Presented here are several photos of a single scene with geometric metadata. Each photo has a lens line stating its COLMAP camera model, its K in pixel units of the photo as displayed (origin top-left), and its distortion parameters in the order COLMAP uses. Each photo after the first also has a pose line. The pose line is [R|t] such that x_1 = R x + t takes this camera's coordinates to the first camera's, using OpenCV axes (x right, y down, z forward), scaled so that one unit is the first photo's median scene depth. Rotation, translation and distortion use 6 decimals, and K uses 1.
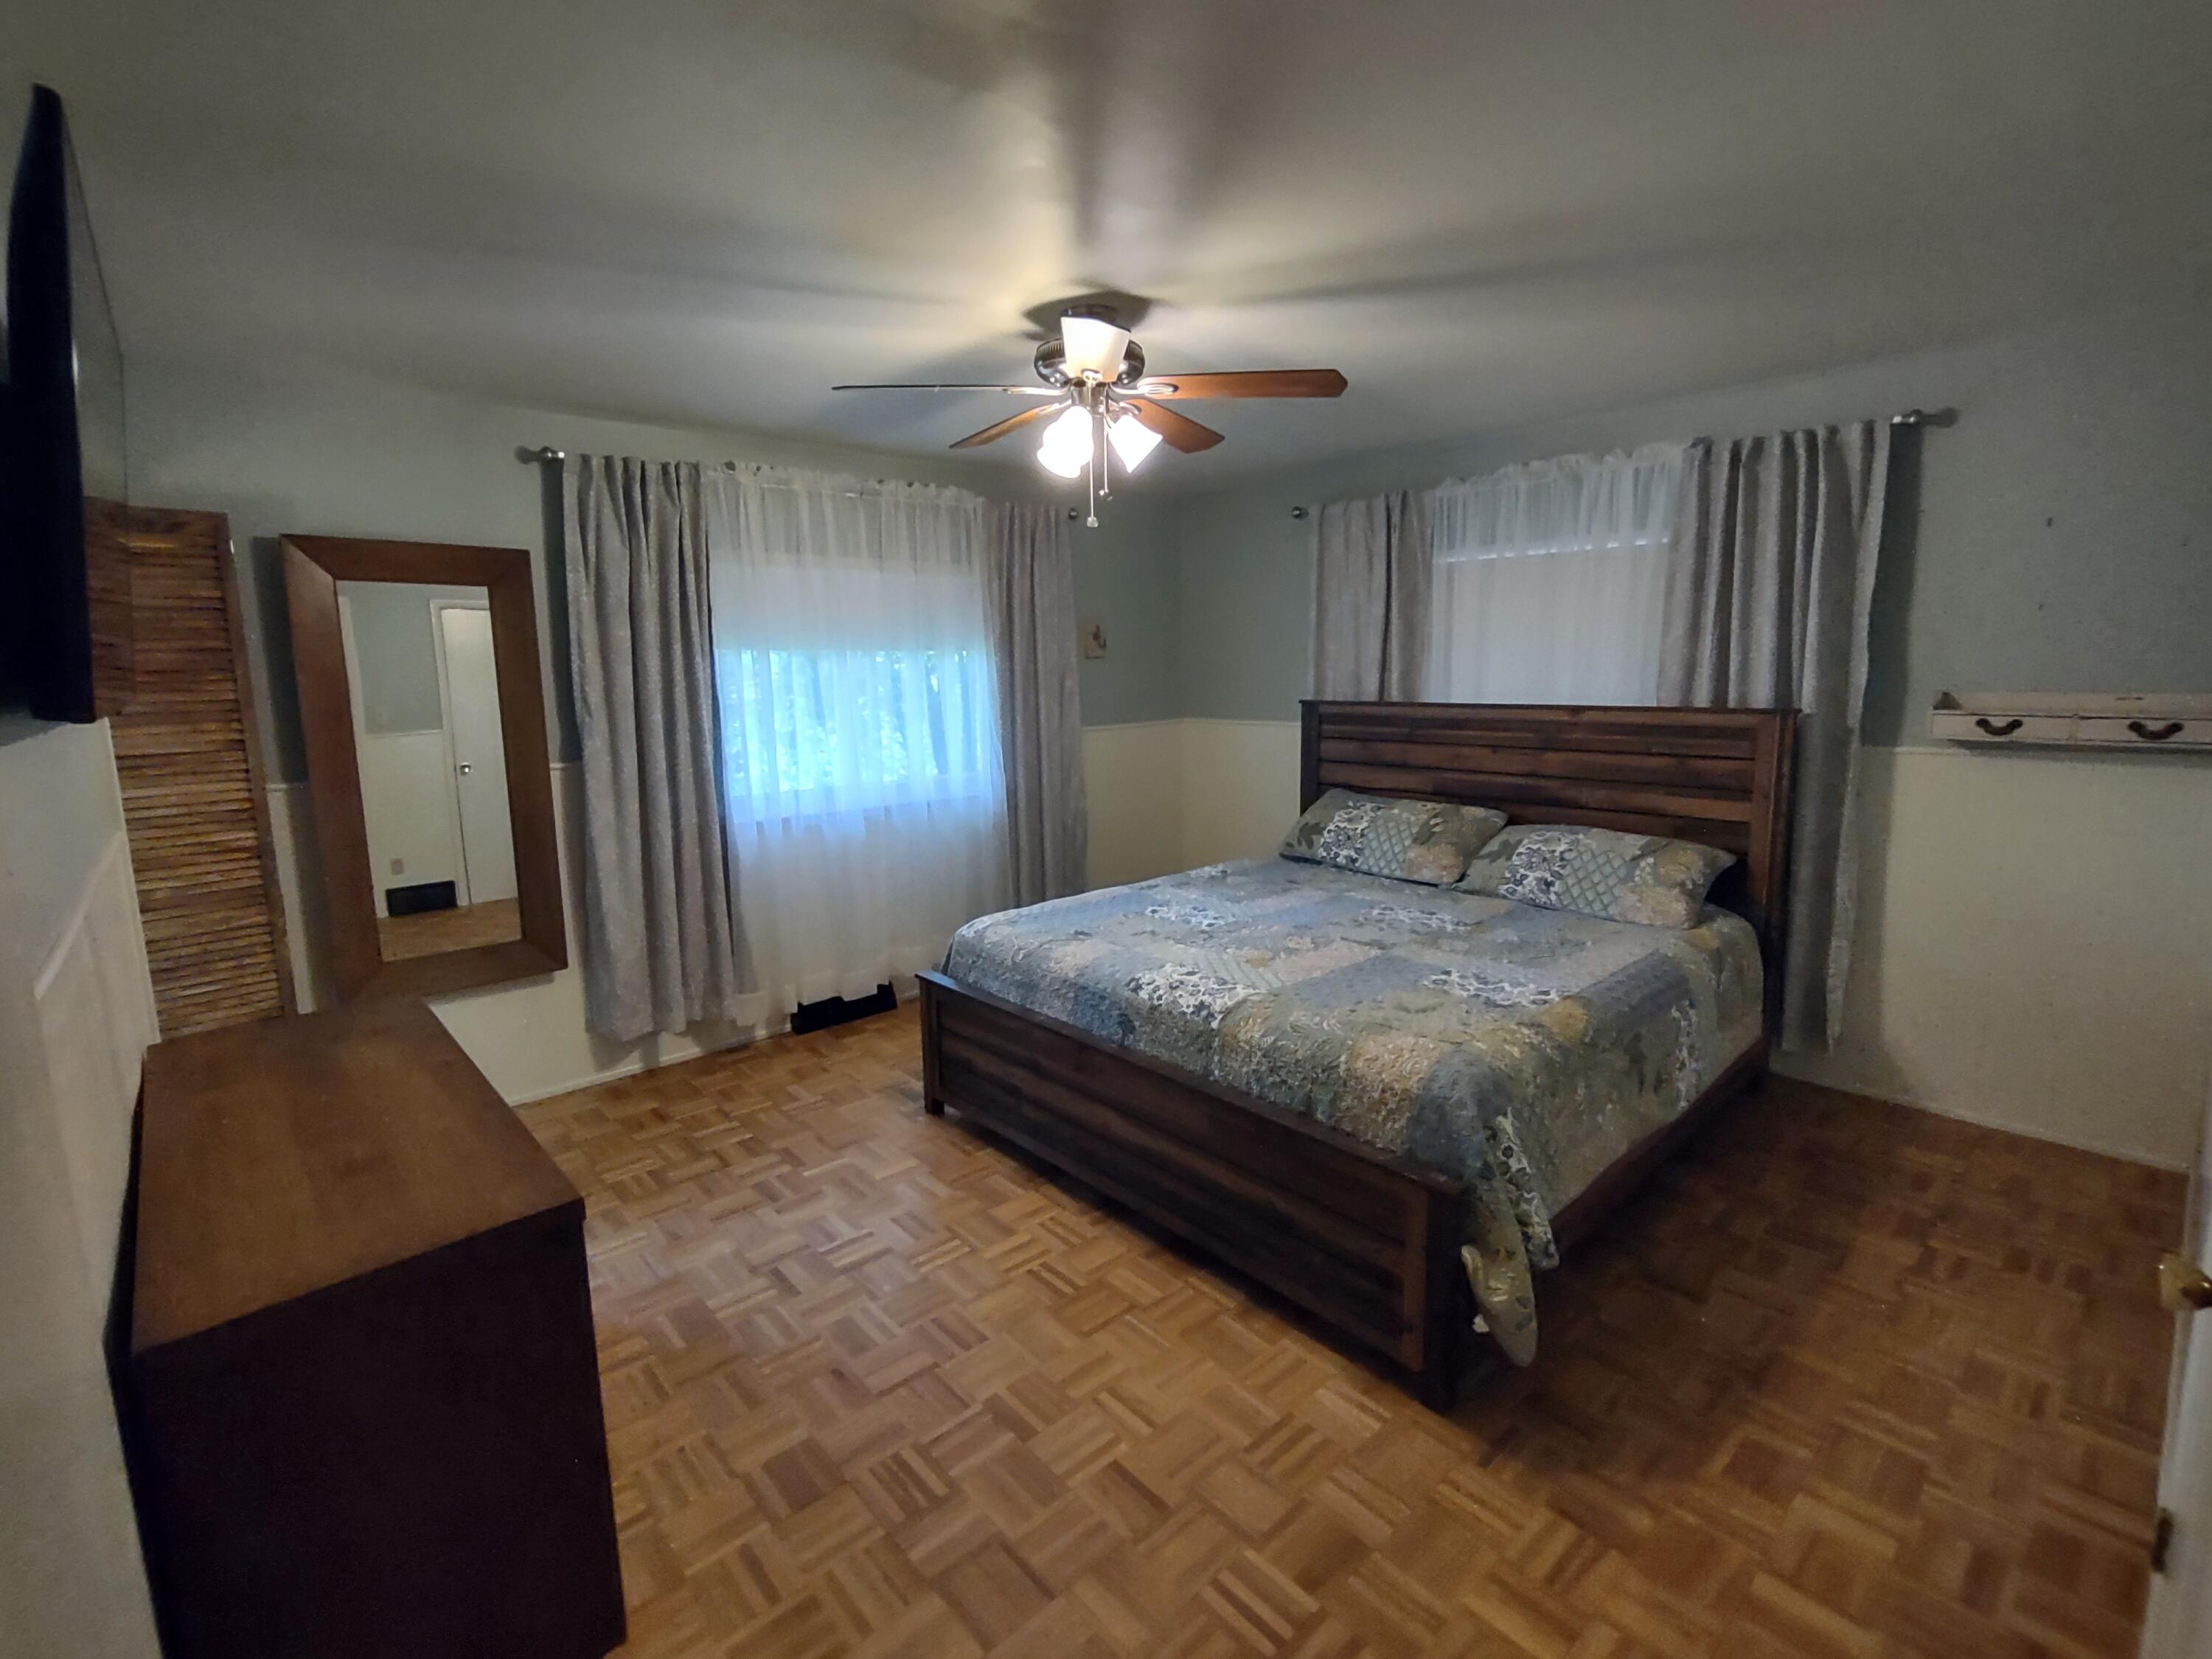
lens RADIAL K [[998.0, 0, 1094.9], [0, 998.0, 812.4], [0, 0, 1]] dist [-0.004007, -0.001317]
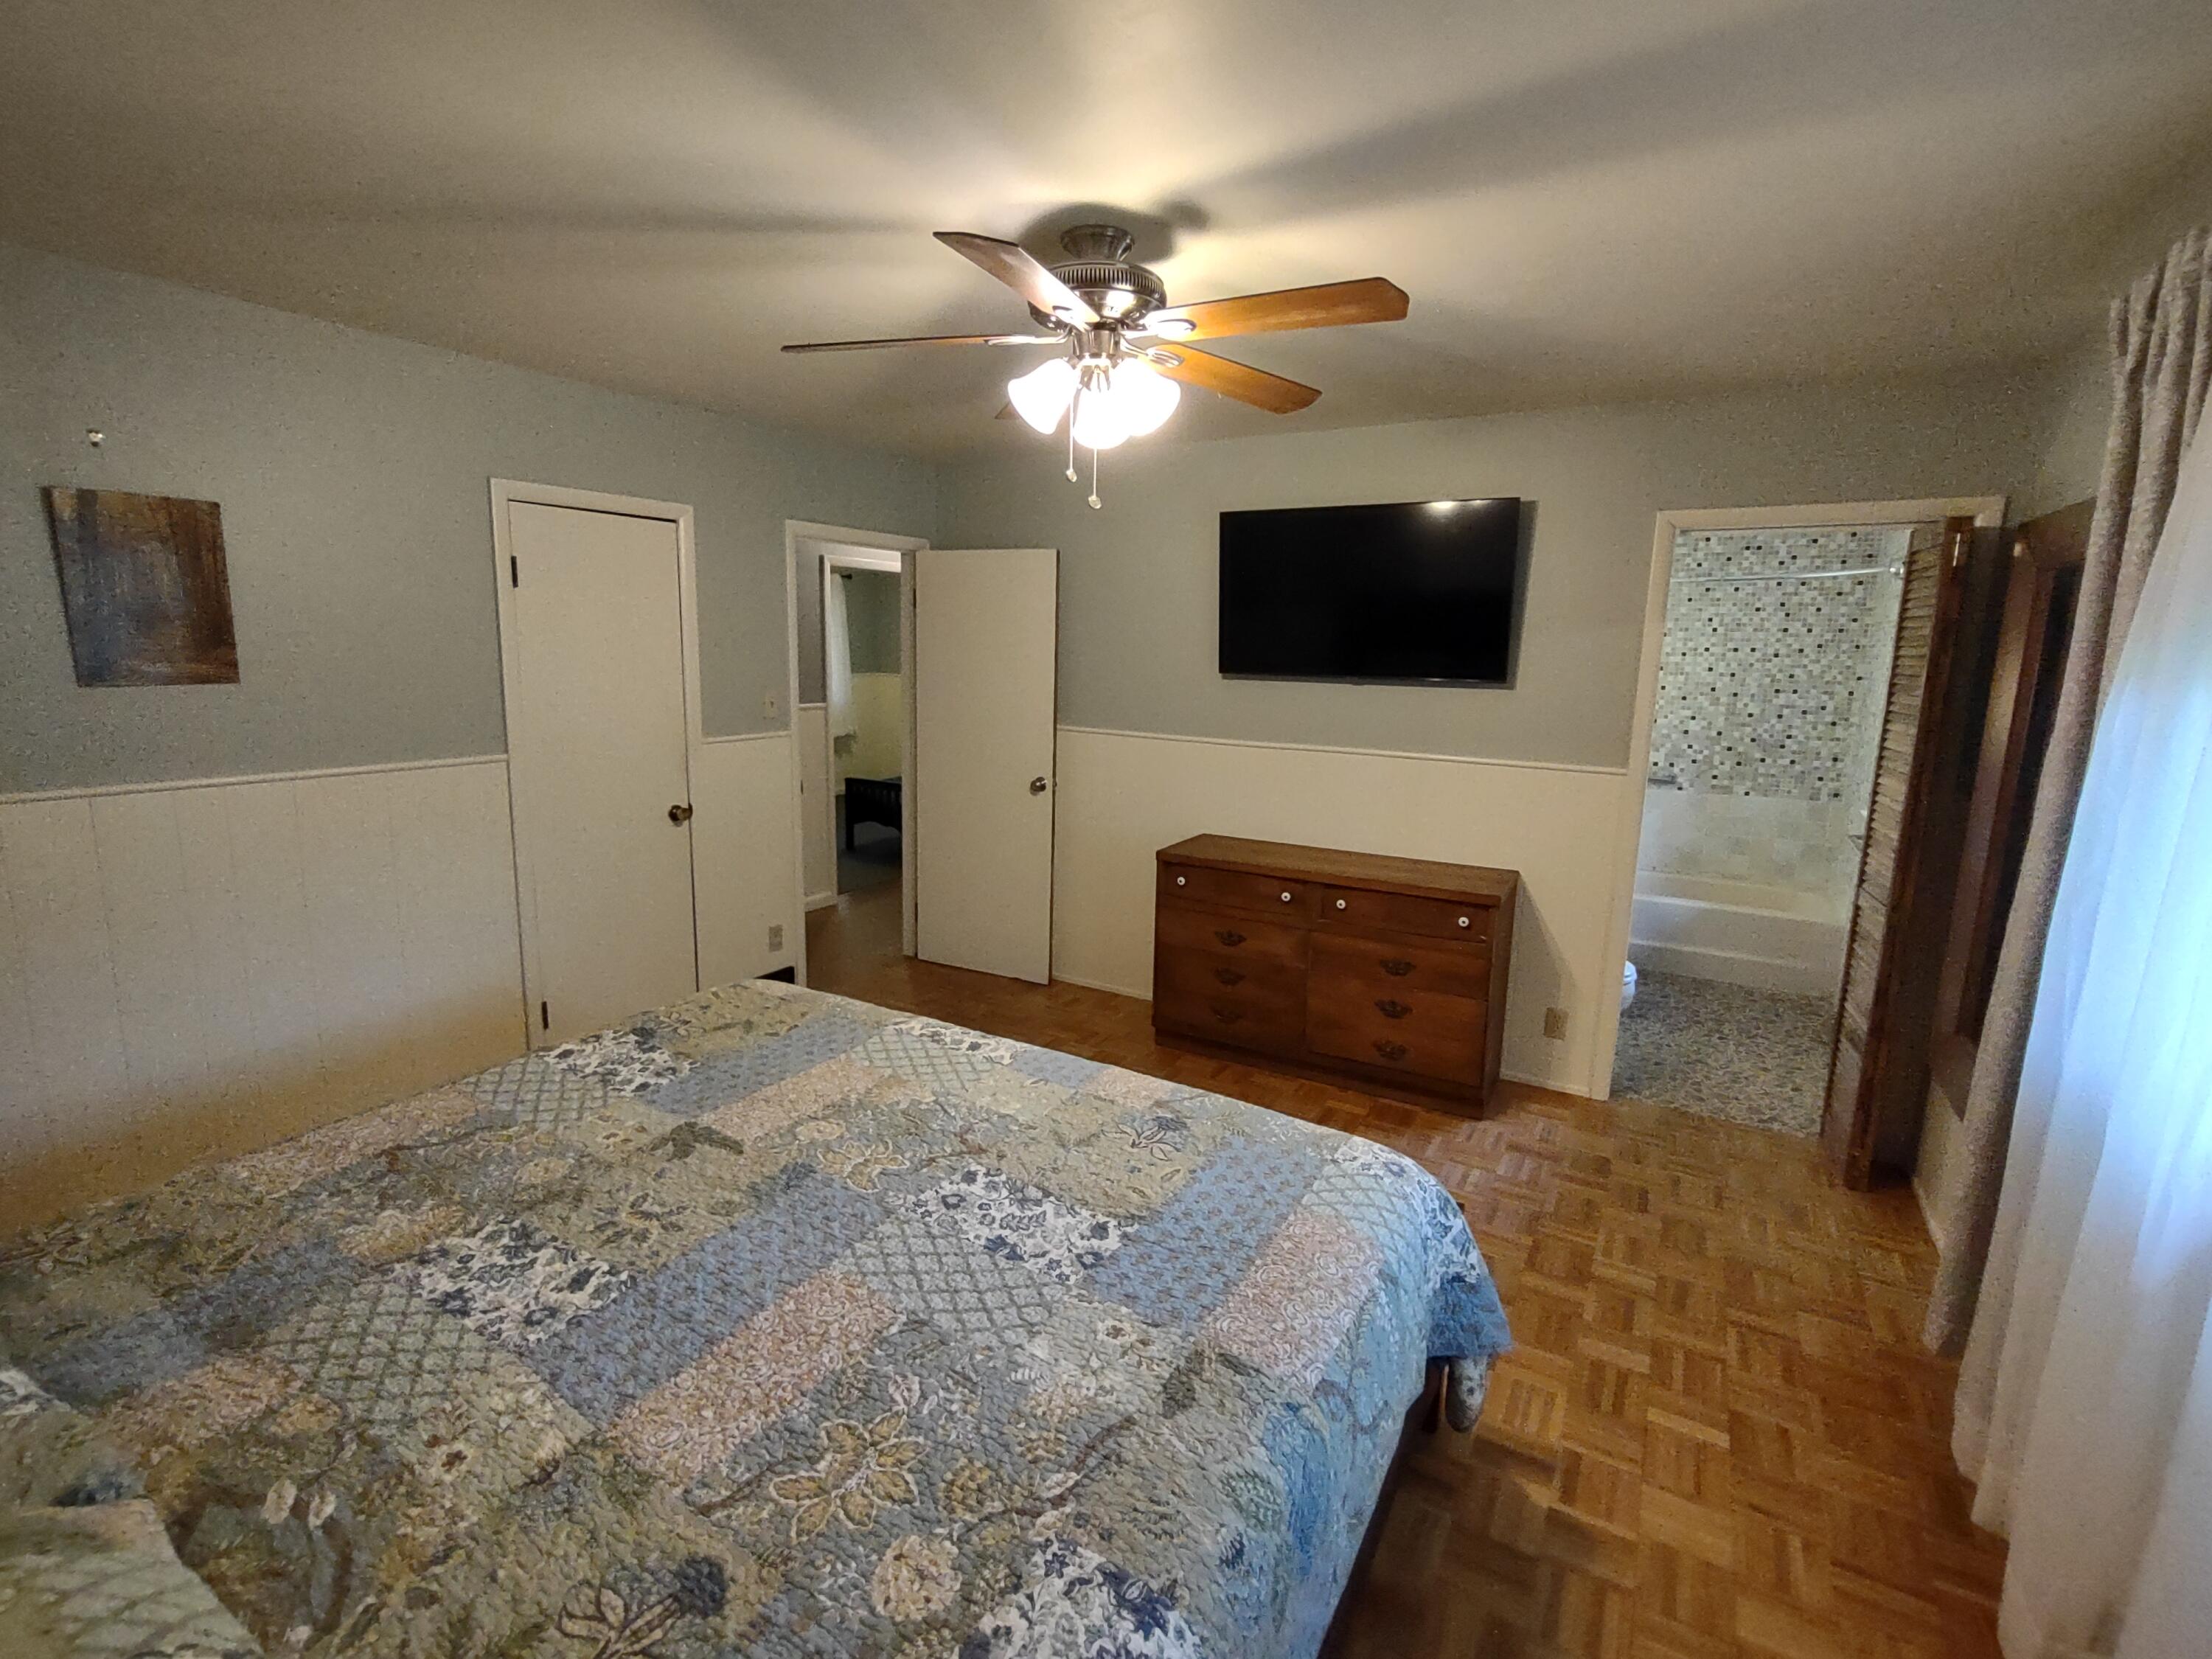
lens RADIAL K [[998.0, 0, 1094.9], [0, 998.0, 812.4], [0, 0, 1]] dist [-0.004007, -0.001317]
pose [[-0.953151, 0.053838, -0.297666, 0.241622], [-0.045656, 0.947157, 0.317505, -0.297245], [0.299030, 0.316220, -0.900325, 1.743107]]
